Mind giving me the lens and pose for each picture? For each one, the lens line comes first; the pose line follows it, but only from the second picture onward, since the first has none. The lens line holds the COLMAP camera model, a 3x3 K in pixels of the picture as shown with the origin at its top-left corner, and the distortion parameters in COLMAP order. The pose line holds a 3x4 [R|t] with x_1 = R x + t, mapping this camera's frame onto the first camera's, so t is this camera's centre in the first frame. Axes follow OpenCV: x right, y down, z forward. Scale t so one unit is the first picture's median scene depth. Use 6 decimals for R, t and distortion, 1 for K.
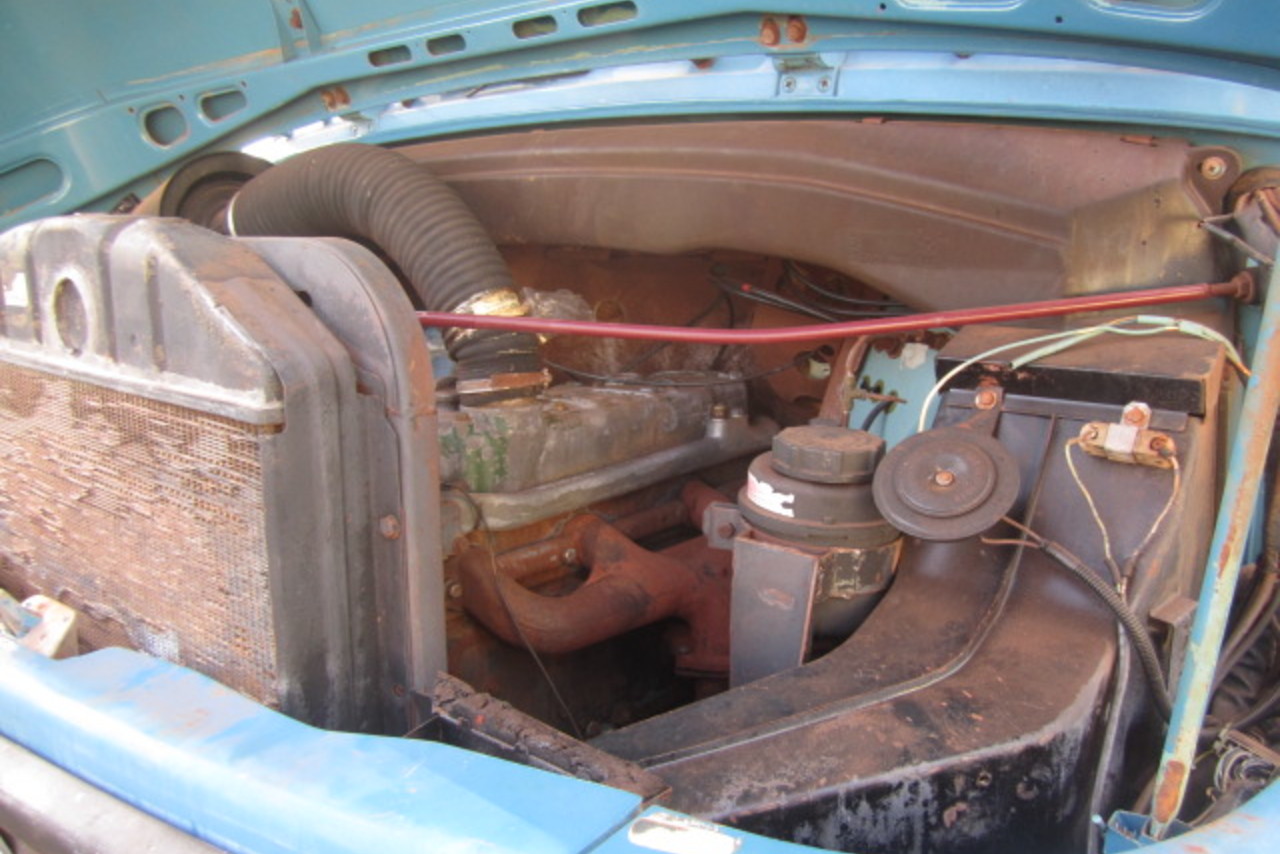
lens RADIAL K [[1094.7, 0, 640.0], [0, 1094.7, 425.1], [0, 0, 1]] dist [-0.055432, -0.001128]
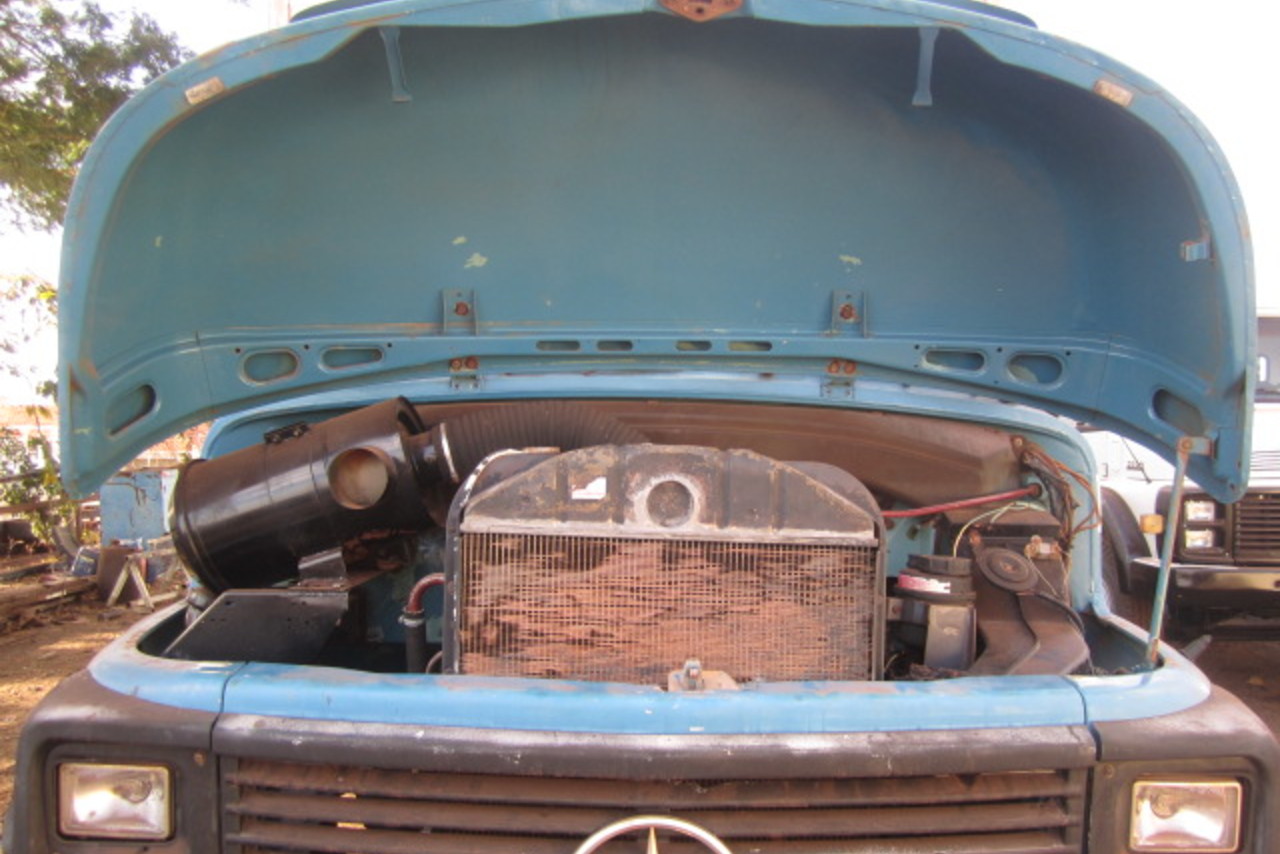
lens RADIAL K [[1094.7, 0, 640.5], [0, 1094.7, 429.4], [0, 0, 1]] dist [-0.055432, -0.001128]
pose [[0.751508, 0.046219, 0.658103, -1.475499], [0.100550, 0.977864, -0.183497, 0.084228], [-0.652016, 0.204072, 0.730226, -0.213175]]
